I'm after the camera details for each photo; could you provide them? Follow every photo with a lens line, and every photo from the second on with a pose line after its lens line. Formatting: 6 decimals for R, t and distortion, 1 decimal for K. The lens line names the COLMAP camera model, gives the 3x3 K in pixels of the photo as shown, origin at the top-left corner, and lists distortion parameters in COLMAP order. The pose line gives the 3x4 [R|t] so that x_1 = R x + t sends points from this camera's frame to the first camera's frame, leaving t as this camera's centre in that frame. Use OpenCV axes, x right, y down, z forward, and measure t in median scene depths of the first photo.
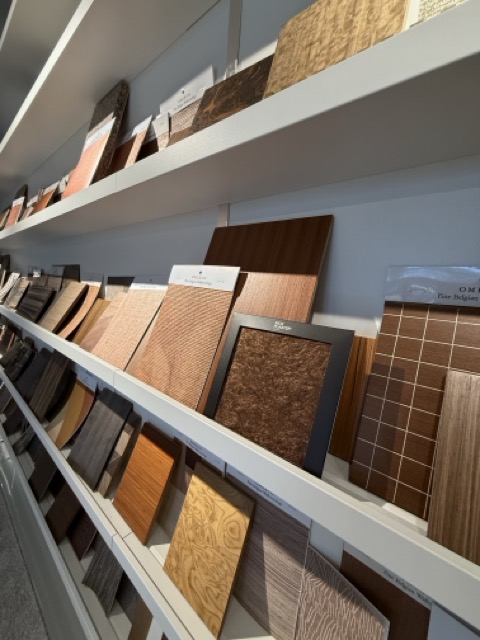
lens RADIAL K [[263.9, 0, 239.4], [0, 263.9, 313.4], [0, 0, 1]] dist [0.002957, -0.001065]
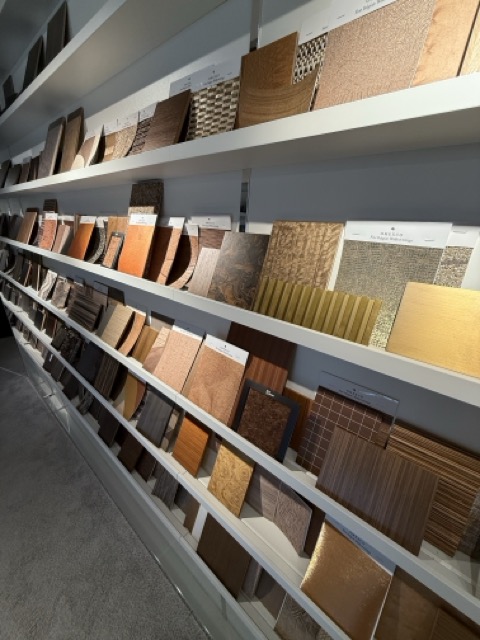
lens RADIAL K [[263.9, 0, 238.7], [0, 263.9, 317.9], [0, 0, 1]] dist [0.002957, -0.001065]
pose [[0.999944, -0.005306, -0.009145, -0.033845], [0.007152, 0.976496, 0.215418, -0.562092], [0.007787, -0.215472, 0.976479, -0.513753]]
